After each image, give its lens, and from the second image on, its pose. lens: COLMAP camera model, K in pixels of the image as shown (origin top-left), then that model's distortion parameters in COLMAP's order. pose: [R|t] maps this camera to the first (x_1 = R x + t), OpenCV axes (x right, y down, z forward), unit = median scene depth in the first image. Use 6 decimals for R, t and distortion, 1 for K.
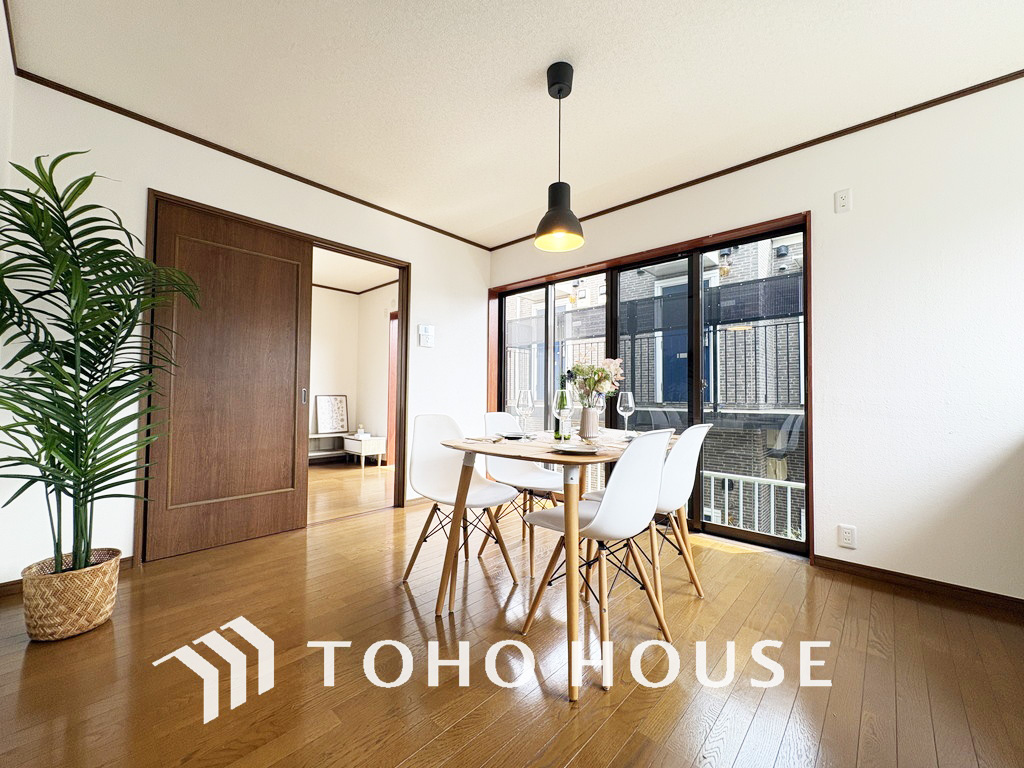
lens RADIAL K [[408.4, 0, 512.0], [0, 408.4, 384.0], [0, 0, 1]] dist [0.001762, 0.000422]
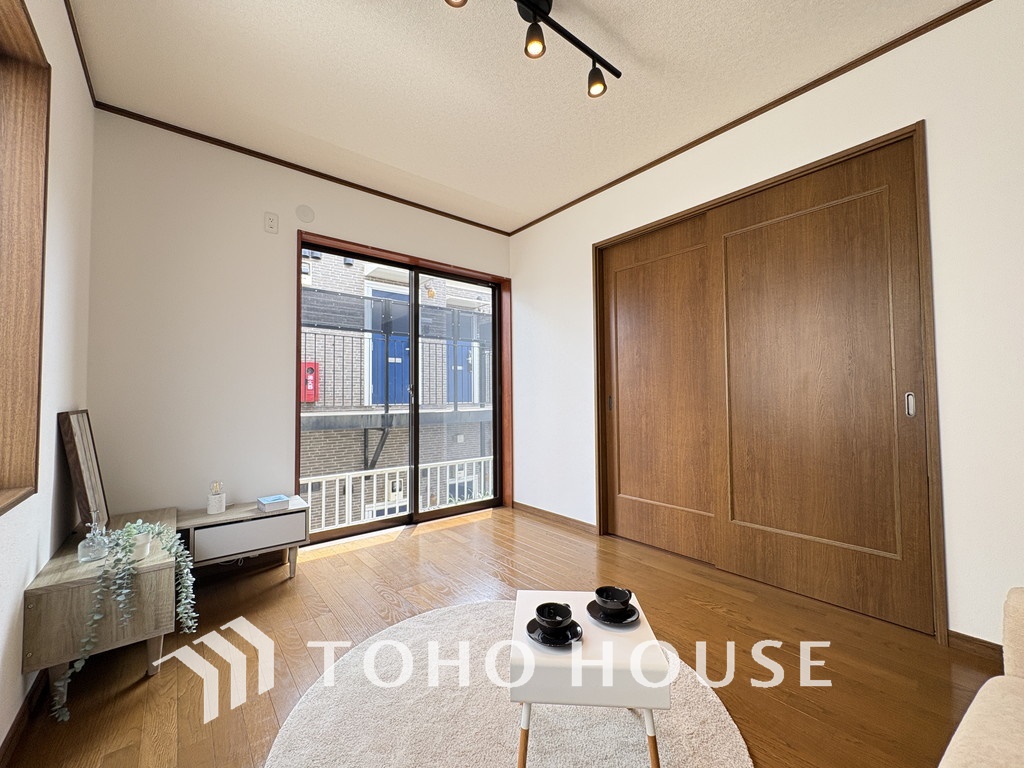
lens RADIAL K [[408.4, 0, 512.0], [0, 408.4, 384.0], [0, 0, 1]] dist [0.001762, 0.000422]
pose [[0.145016, 0.025973, 0.989088, -0.697615], [-0.018310, 0.999555, -0.023563, 0.013457], [-0.989260, -0.014693, 0.145427, 0.651375]]
